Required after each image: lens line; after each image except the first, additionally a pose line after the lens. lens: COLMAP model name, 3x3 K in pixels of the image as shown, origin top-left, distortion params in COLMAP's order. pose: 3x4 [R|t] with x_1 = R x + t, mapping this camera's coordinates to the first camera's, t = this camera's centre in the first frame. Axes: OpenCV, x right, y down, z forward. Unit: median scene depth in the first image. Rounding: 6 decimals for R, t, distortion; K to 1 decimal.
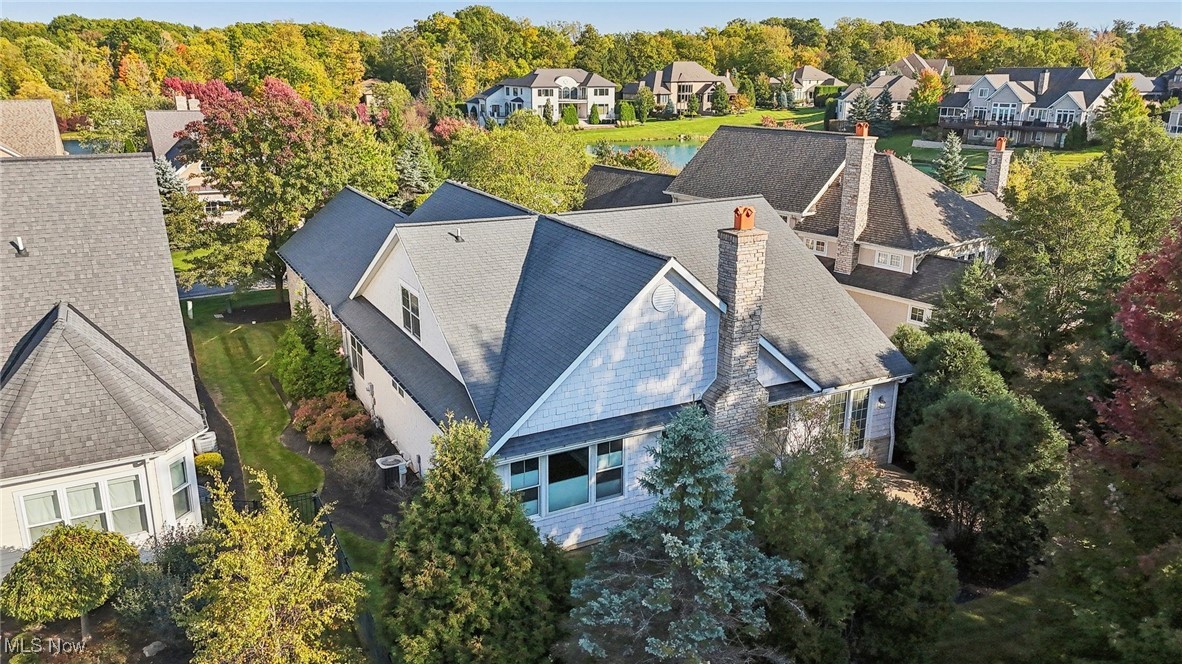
lens RADIAL K [[879.6, 0, 593.7], [0, 879.6, 332.4], [0, 0, 1]] dist [0.087548, -0.019933]
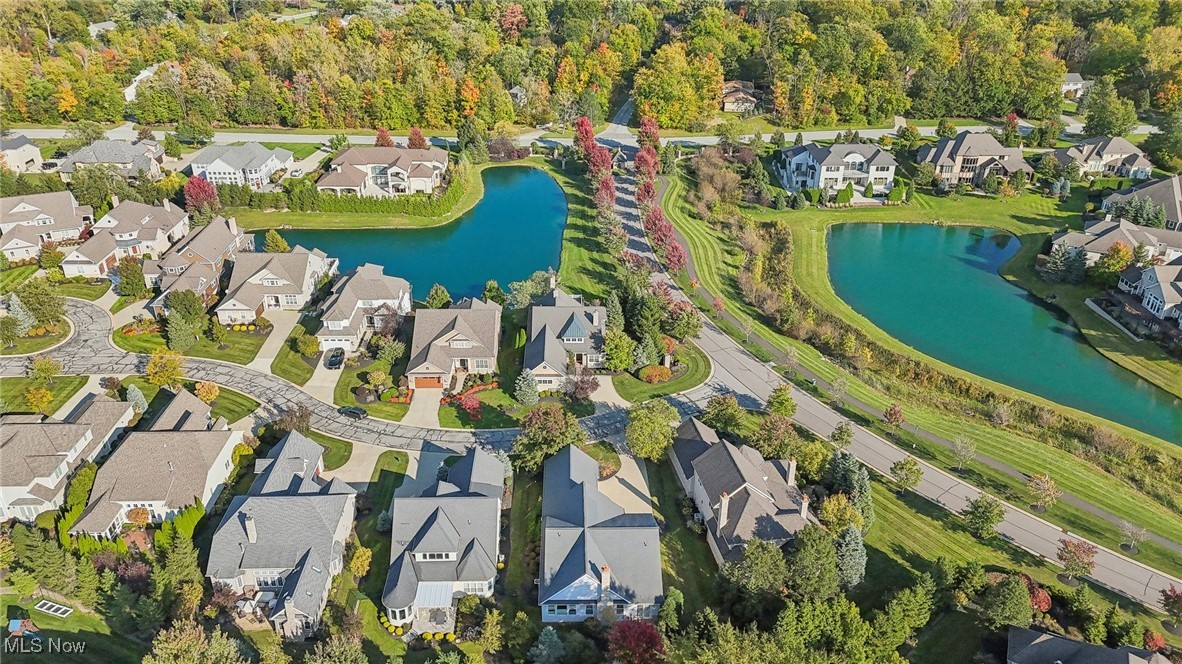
lens RADIAL K [[879.6, 0, 590.9], [0, 879.6, 336.2], [0, 0, 1]] dist [0.087548, -0.019933]
pose [[0.895198, 0.216319, -0.389650, 0.166850], [-0.142359, 0.967294, 0.209945, -0.230023], [0.422321, -0.132473, 0.896714, -0.302590]]
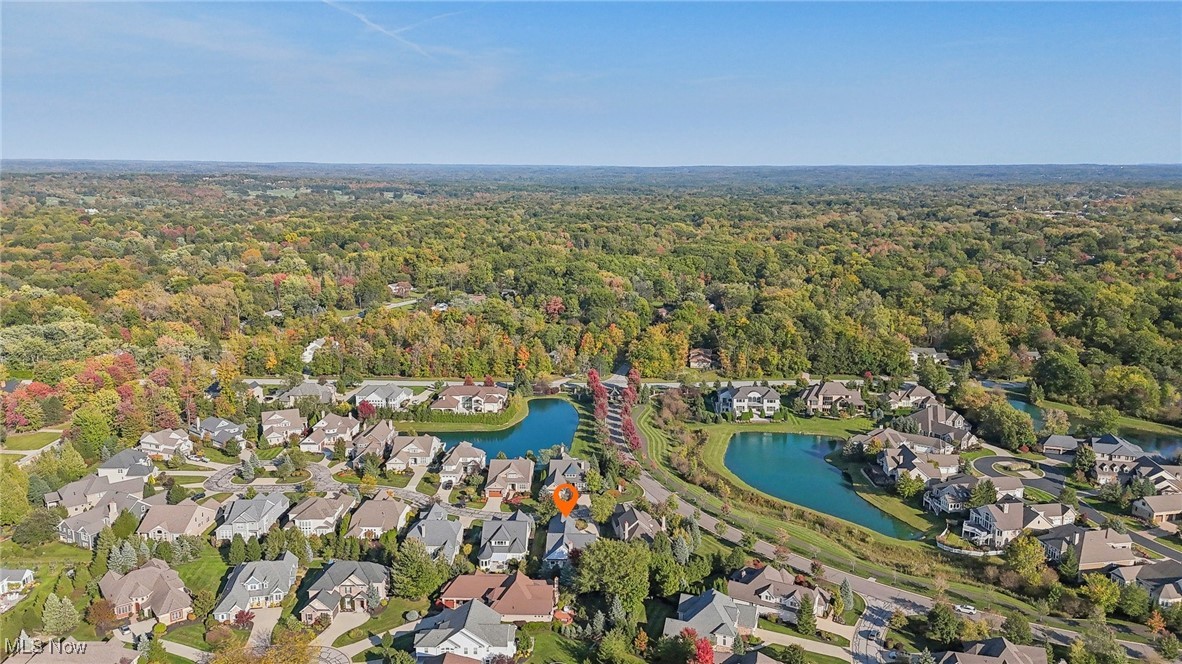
lens RADIAL K [[879.6, 0, 587.3], [0, 879.6, 332.1], [0, 0, 1]] dist [0.087548, -0.019933]
pose [[0.868052, 0.096300, -0.487043, 0.570461], [-0.151167, 0.985695, -0.074529, -0.196796], [0.472899, 0.138320, 0.870192, -0.920368]]
